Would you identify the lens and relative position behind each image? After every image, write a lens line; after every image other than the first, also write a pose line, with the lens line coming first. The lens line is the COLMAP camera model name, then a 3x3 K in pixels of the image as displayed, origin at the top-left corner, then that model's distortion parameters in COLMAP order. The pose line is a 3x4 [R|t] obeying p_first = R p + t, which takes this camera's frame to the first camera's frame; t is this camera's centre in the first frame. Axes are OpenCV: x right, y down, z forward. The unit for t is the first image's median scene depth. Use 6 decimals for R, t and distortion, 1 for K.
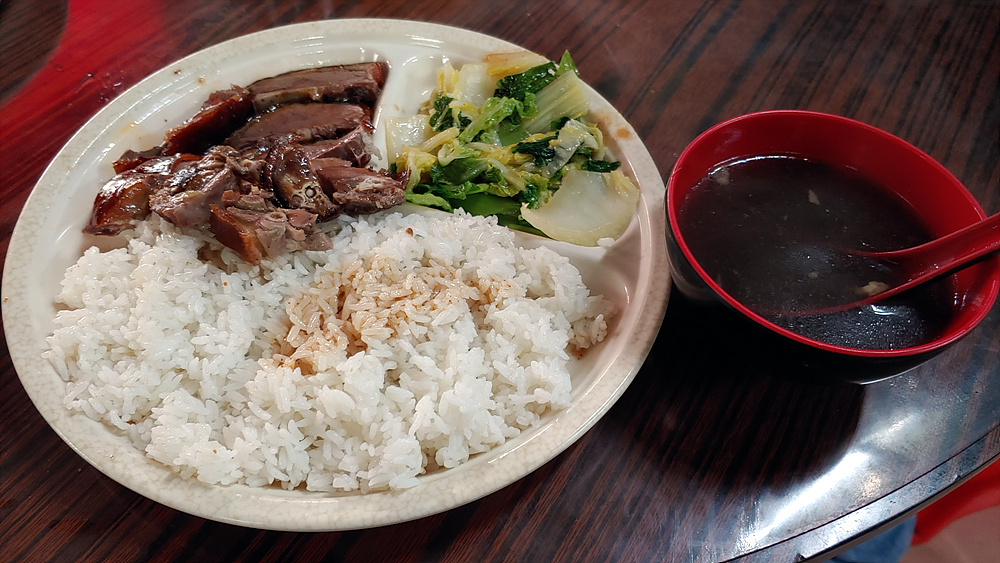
lens RADIAL K [[773.7, 0, 503.6], [0, 773.7, 284.5], [0, 0, 1]] dist [0.024804, -0.005849]
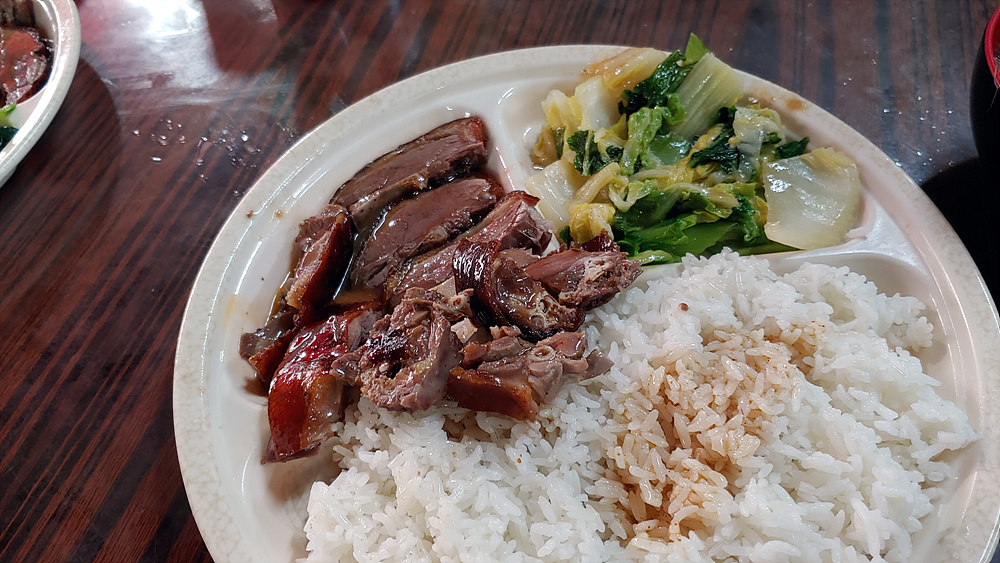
lens RADIAL K [[773.7, 0, 497.7], [0, 773.7, 282.7], [0, 0, 1]] dist [0.024804, -0.005849]
pose [[0.920428, -0.360123, 0.152064, -0.368785], [0.355810, 0.932901, 0.055642, -0.183452], [-0.161899, 0.002891, 0.986803, 0.215190]]
